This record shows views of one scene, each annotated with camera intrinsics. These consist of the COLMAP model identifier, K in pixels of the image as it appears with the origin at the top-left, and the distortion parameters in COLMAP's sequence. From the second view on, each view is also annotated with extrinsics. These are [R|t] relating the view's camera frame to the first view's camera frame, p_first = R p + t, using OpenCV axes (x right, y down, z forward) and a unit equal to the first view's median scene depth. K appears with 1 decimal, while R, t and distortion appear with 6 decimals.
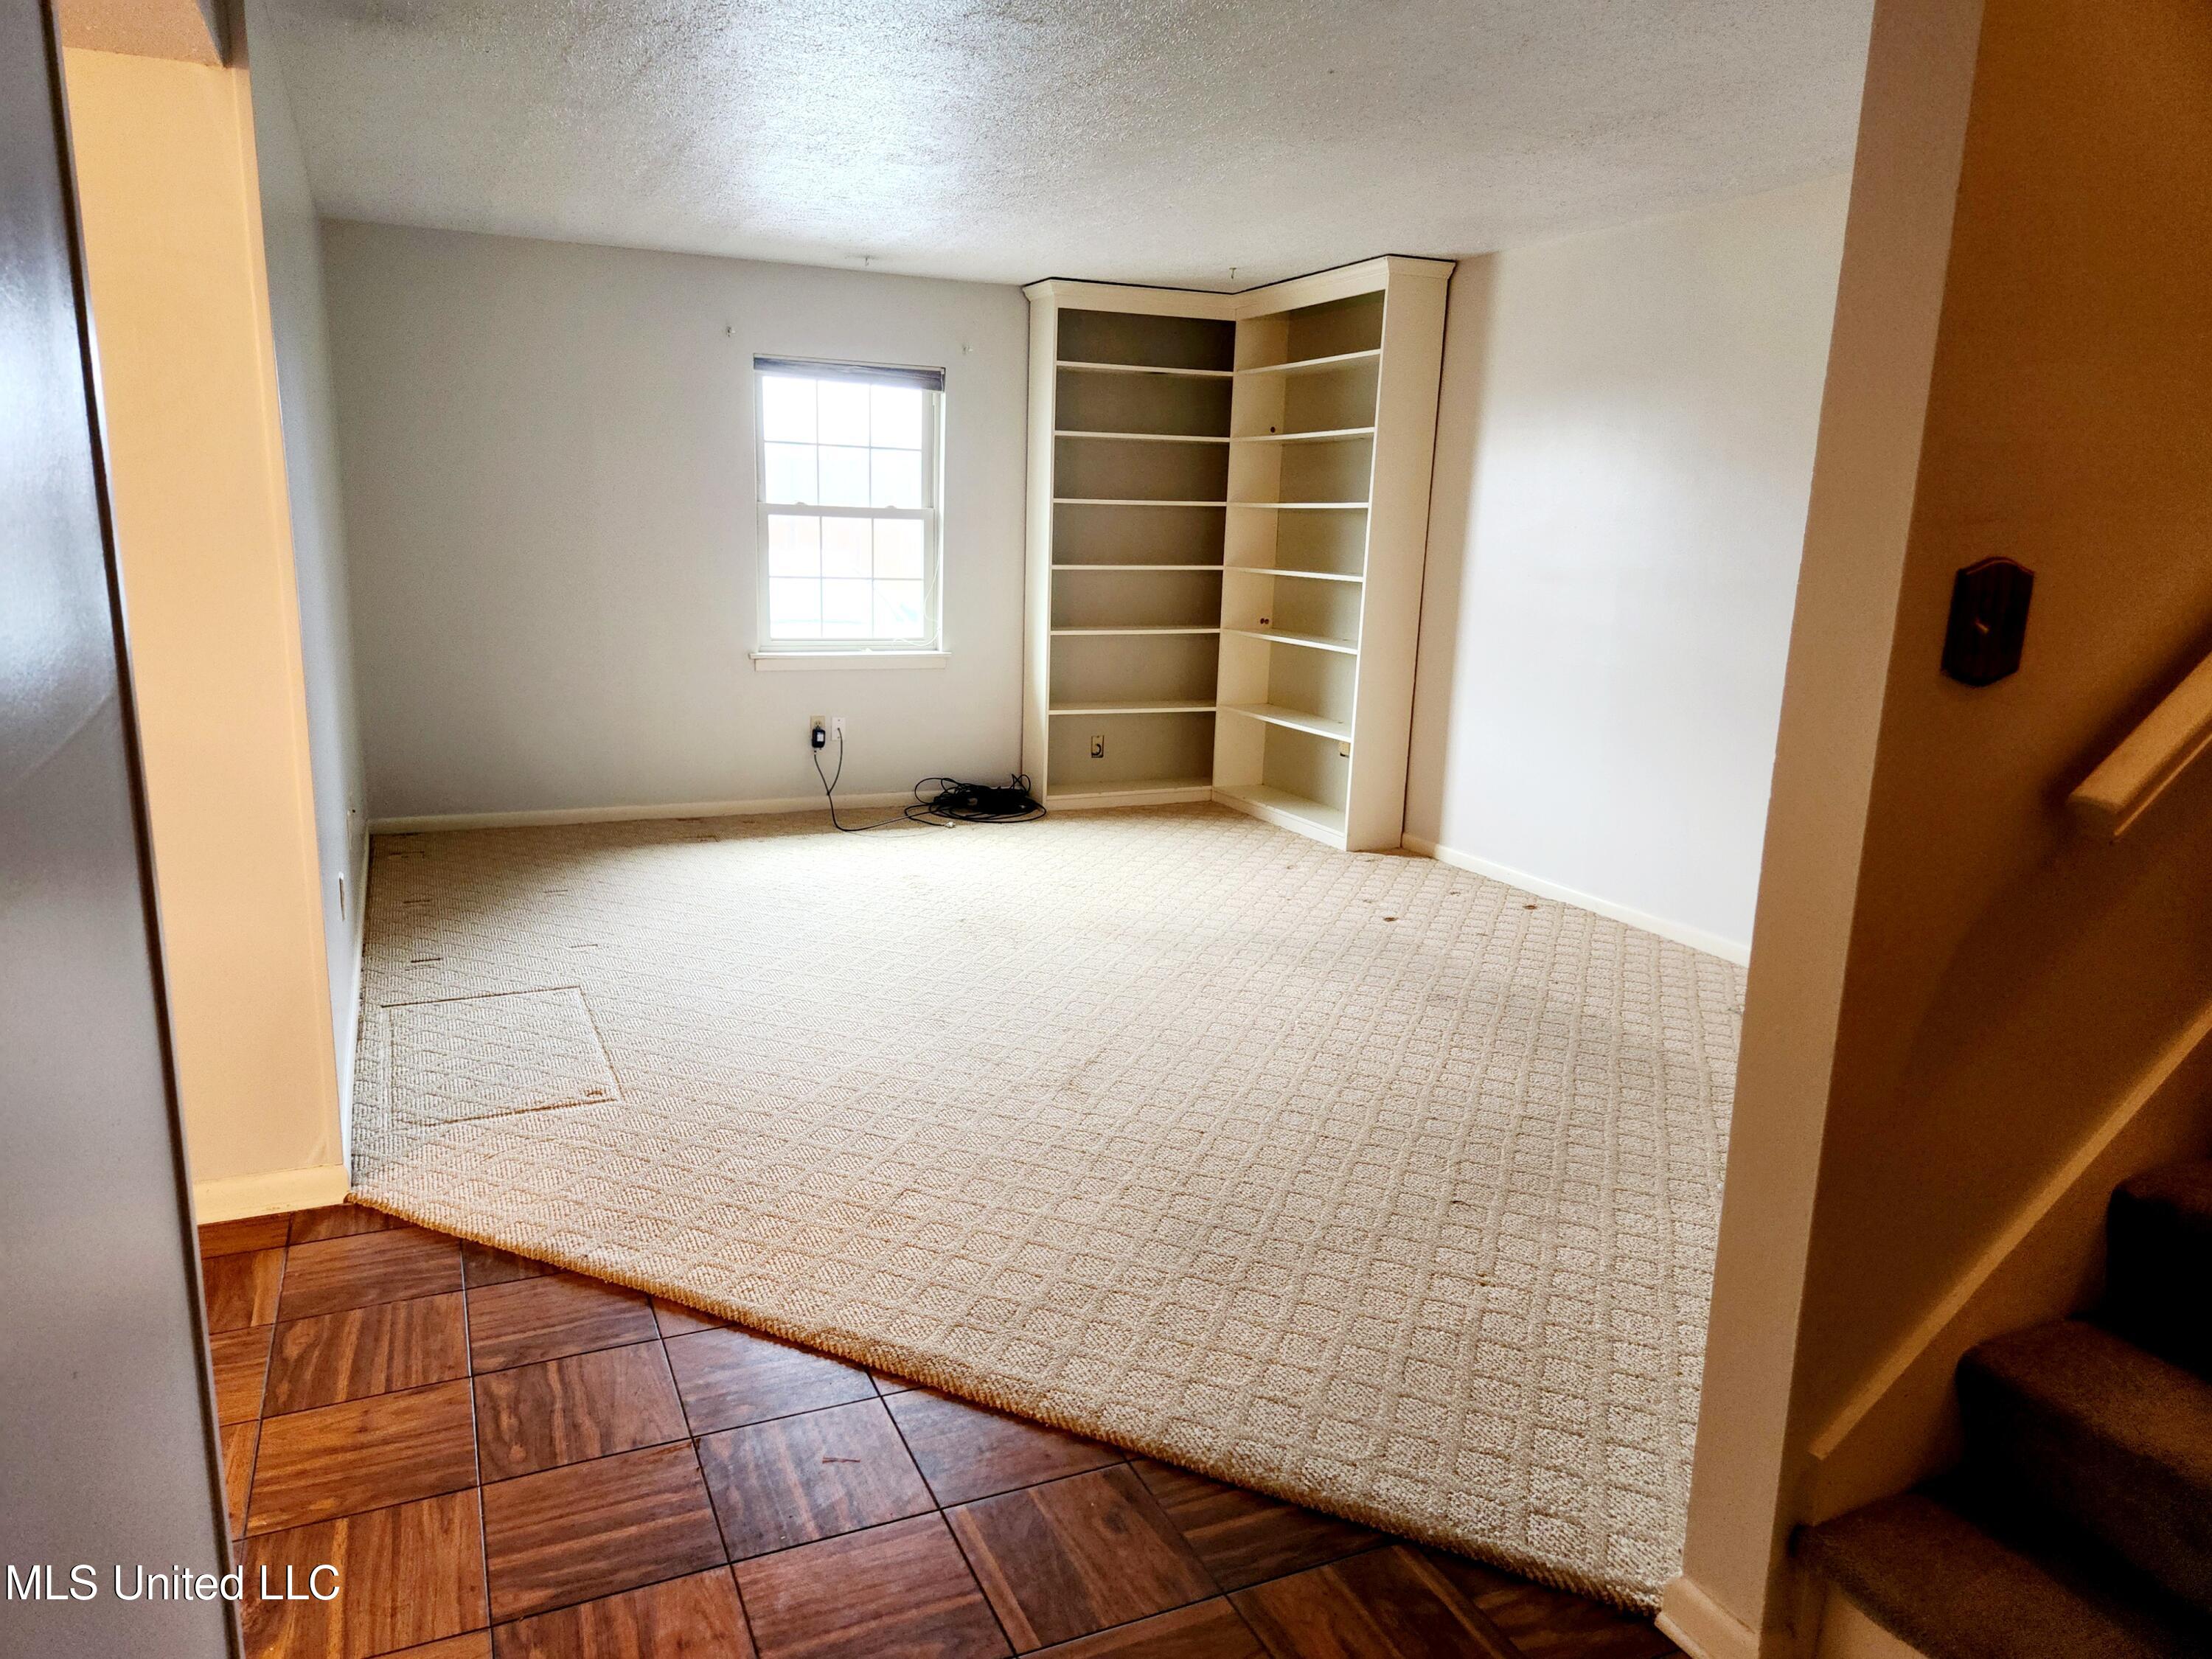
lens RADIAL K [[1483.8, 0, 1100.7], [0, 1483.8, 842.5], [0, 0, 1]] dist [0.032614, -0.014020]
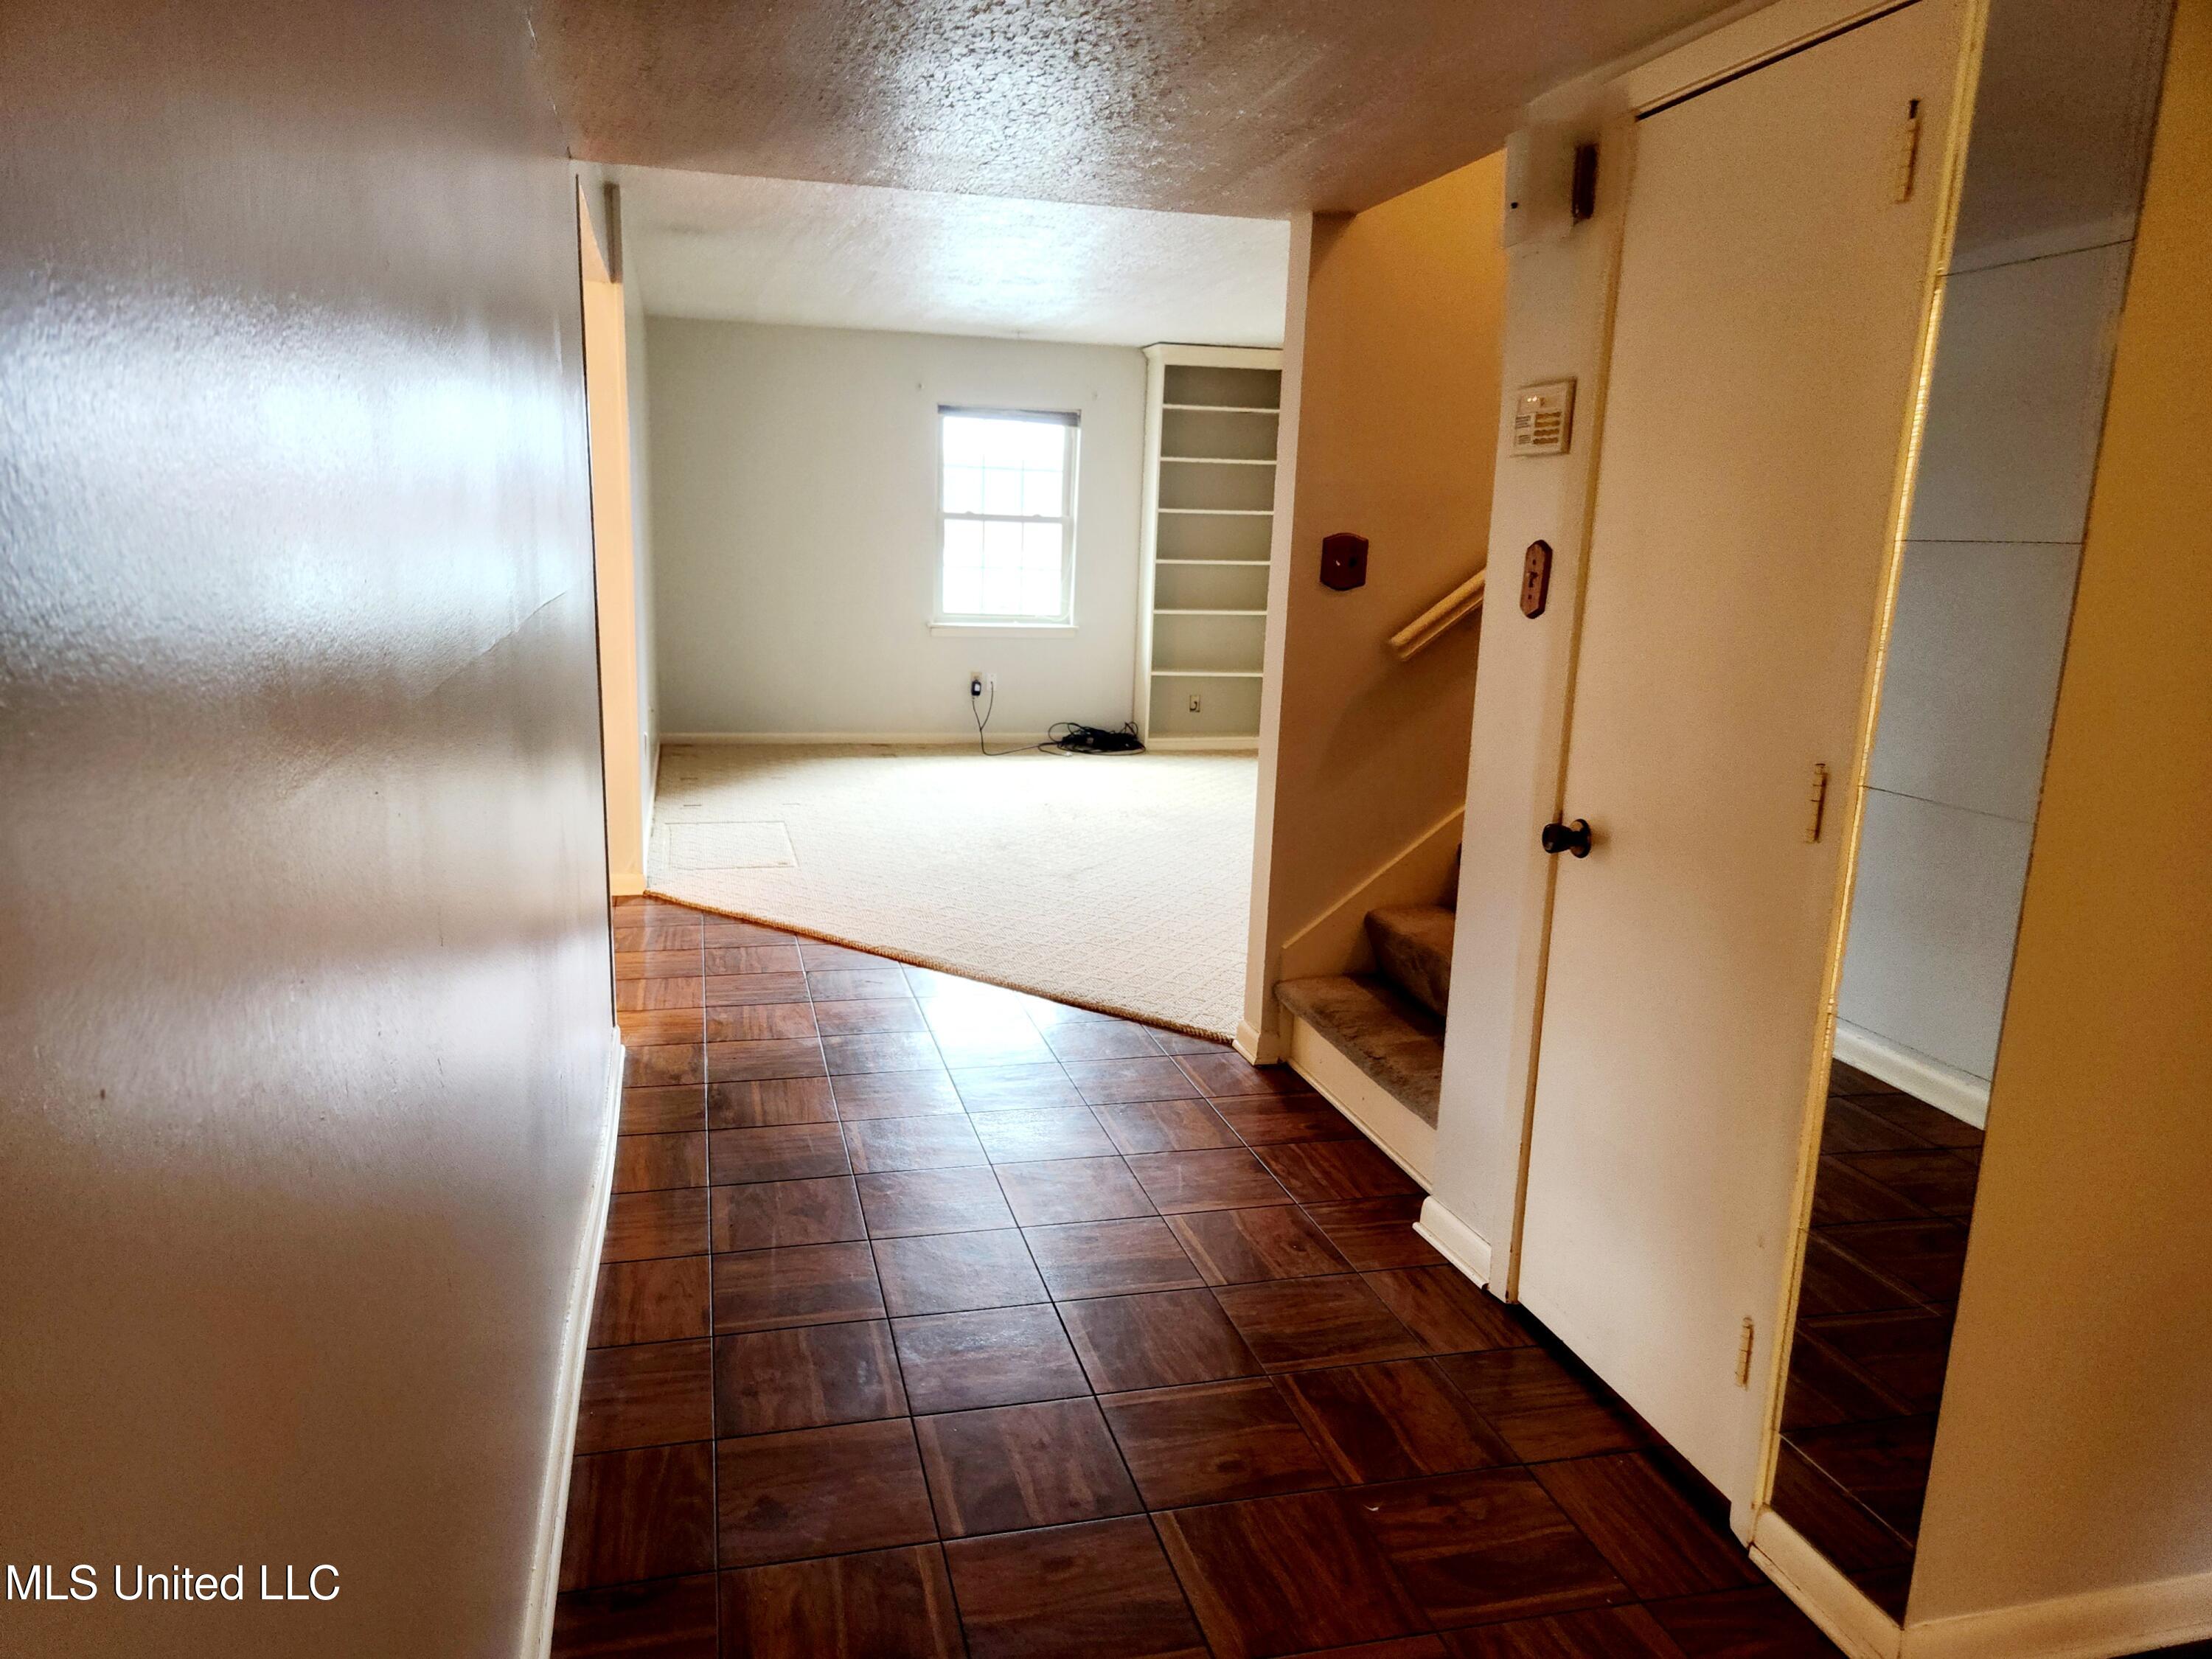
lens RADIAL K [[1483.8, 0, 1094.1], [0, 1483.8, 833.2], [0, 0, 1]] dist [0.032614, -0.014020]
pose [[0.985832, 0.039520, -0.163014, 0.136166], [-0.041743, 0.999076, -0.010230, 0.068654], [0.162459, 0.016889, 0.986571, -0.290421]]
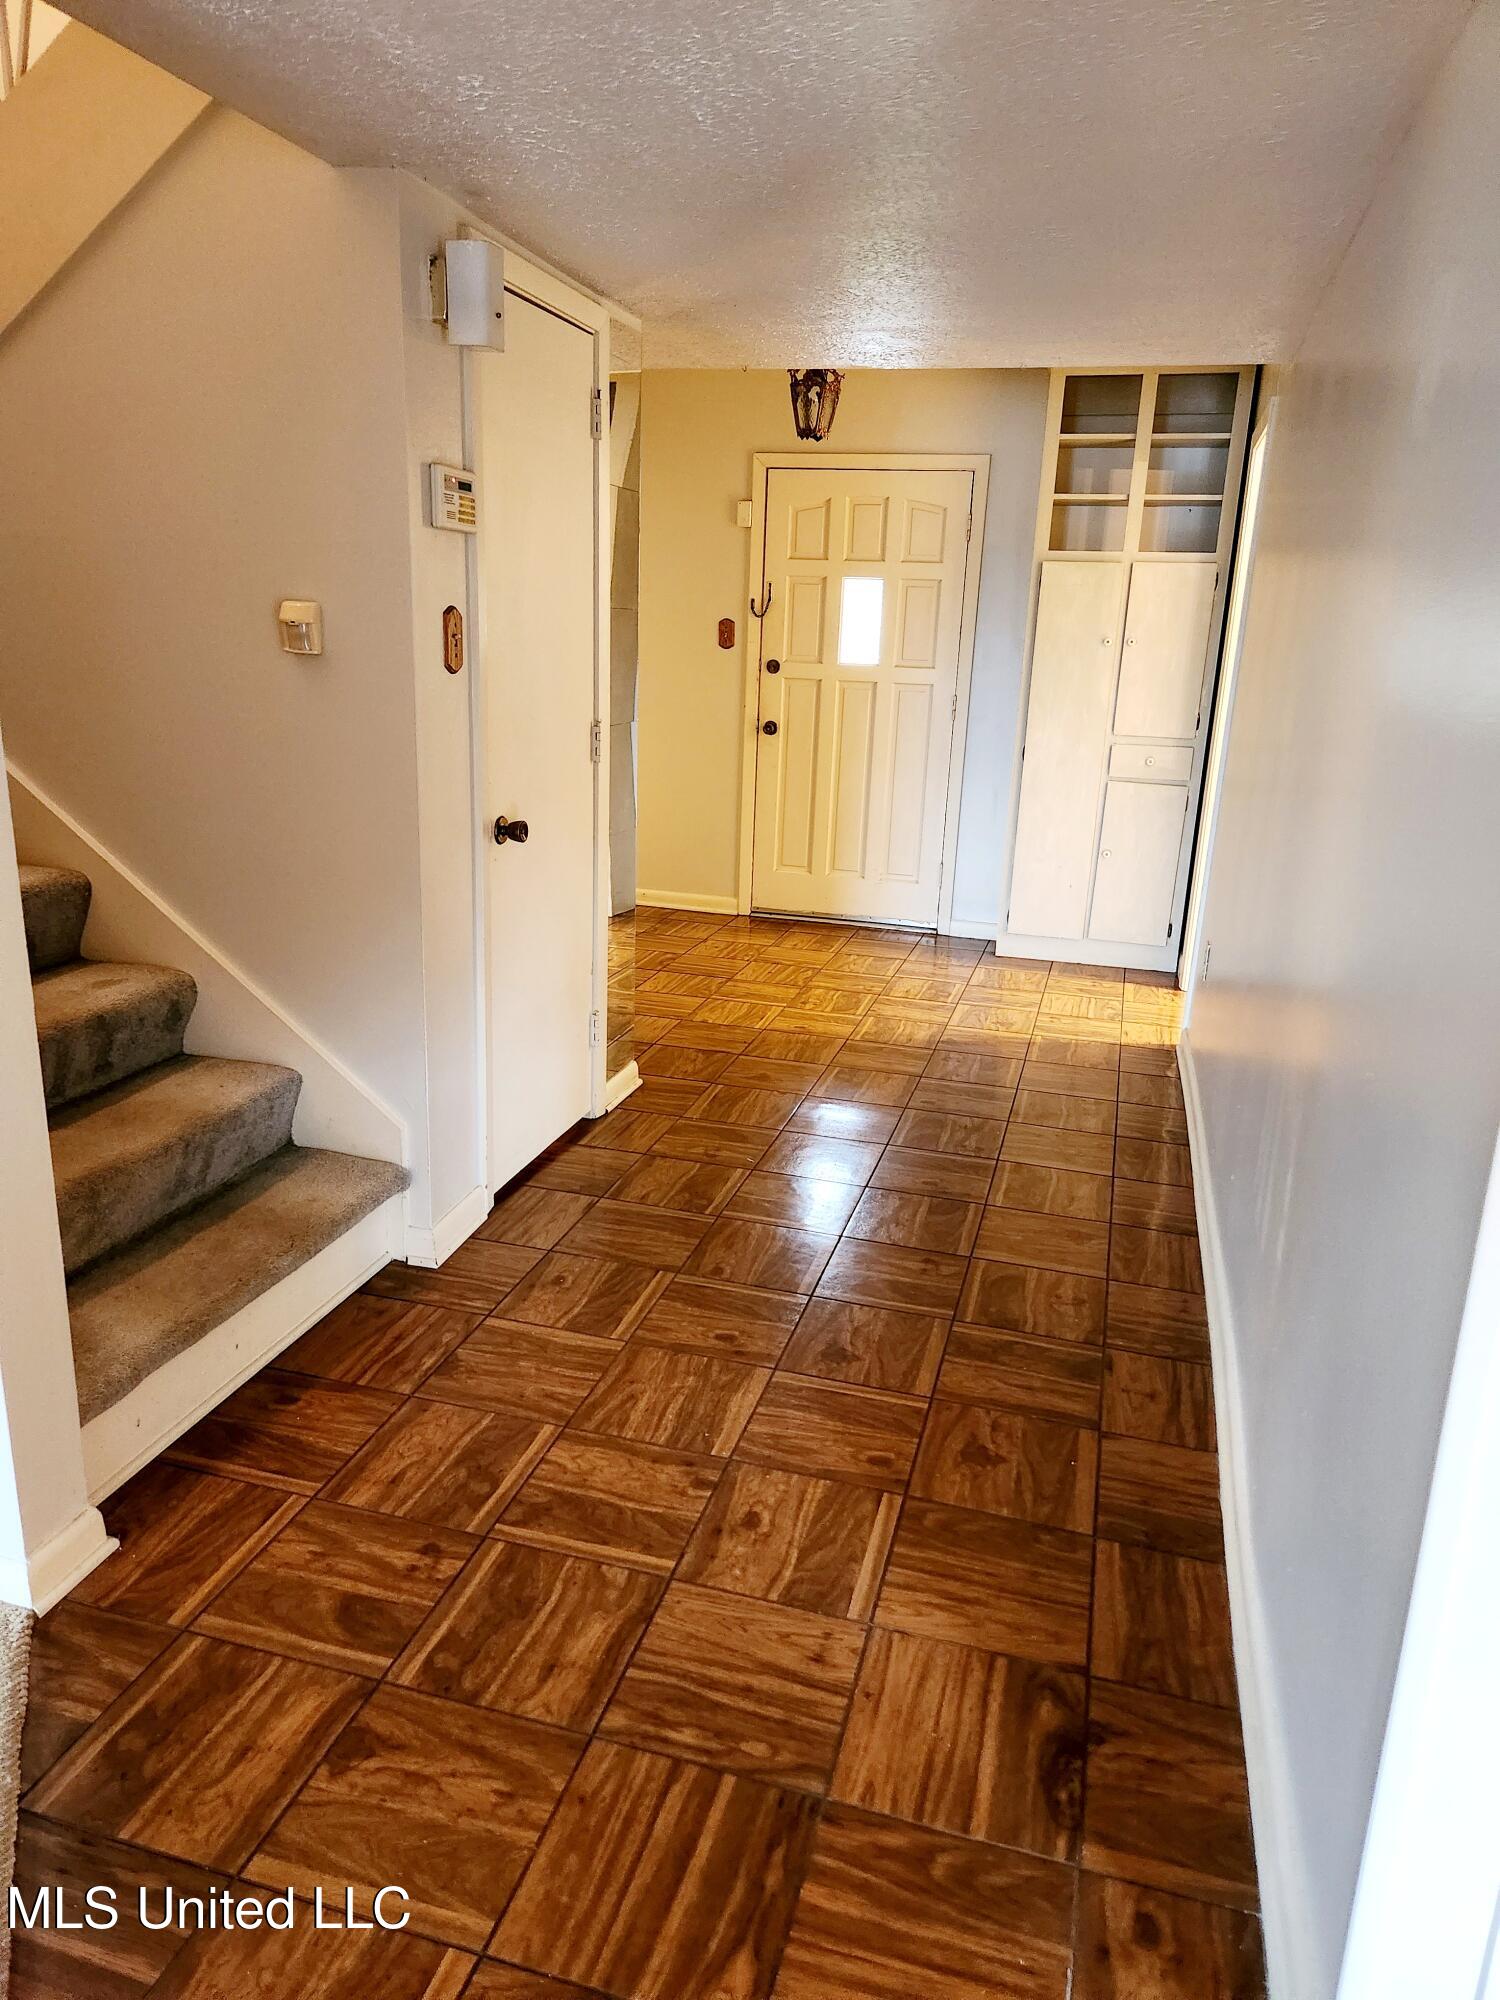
lens RADIAL K [[1341.6, 0, 740.5], [0, 1341.6, 992.7], [0, 0, 1]] dist [0.032614, -0.014020]
pose [[-0.757683, -0.222299, 0.613596, -0.137435], [0.083963, 0.899182, 0.429443, -0.067023], [-0.647199, 0.376901, -0.662630, 0.322884]]
